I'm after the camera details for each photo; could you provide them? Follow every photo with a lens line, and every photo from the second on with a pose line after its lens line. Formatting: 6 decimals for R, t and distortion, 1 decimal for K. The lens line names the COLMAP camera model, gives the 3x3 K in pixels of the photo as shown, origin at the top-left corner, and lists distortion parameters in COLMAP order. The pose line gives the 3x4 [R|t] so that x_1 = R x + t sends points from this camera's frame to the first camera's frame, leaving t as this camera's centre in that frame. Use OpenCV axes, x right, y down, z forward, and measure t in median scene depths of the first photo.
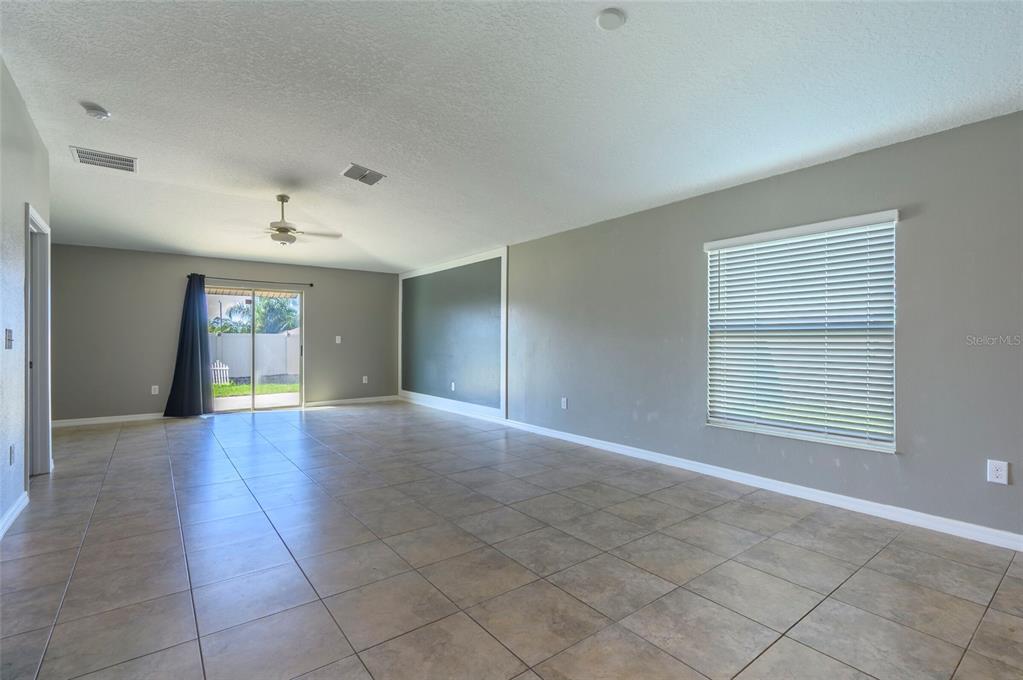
lens RADIAL K [[472.7, 0, 513.5], [0, 472.7, 339.5], [0, 0, 1]] dist [-0.001558, -0.000449]
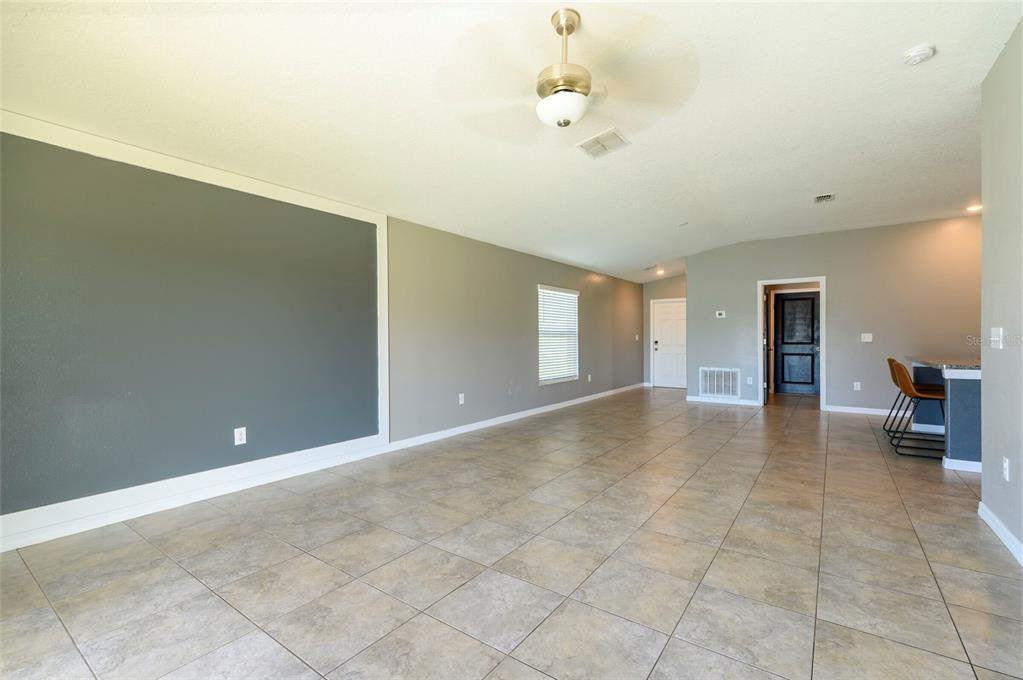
lens RADIAL K [[449.2, 0, 517.0], [0, 449.2, 337.1], [0, 0, 1]] dist [0.001749, 0.000193]
pose [[-0.296711, 0.002002, 0.954965, -0.764118], [0.002567, 0.999996, -0.001299, -0.000787], [-0.954964, 0.002066, -0.296715, 1.016251]]
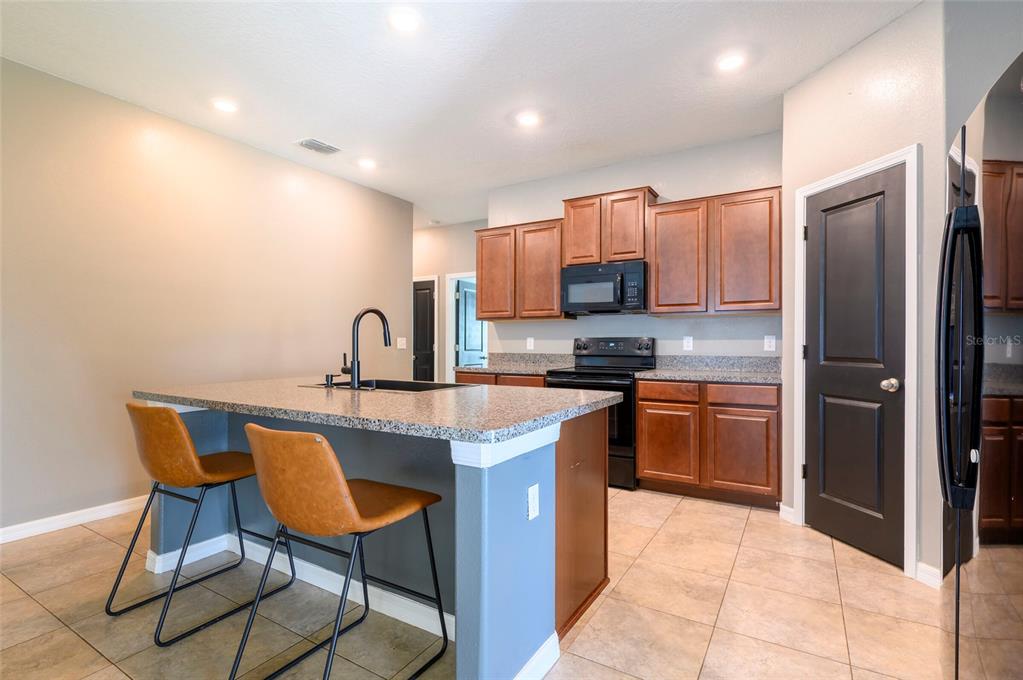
lens RADIAL K [[477.6, 0, 513.2], [0, 477.6, 340.0], [0, 0, 1]] dist [-0.001736, -0.000105]
pose [[-0.932061, -0.004559, -0.362273, -0.275257], [-0.001673, 0.999964, -0.008281, 0.000353], [0.362298, -0.007112, -0.932035, 0.467344]]
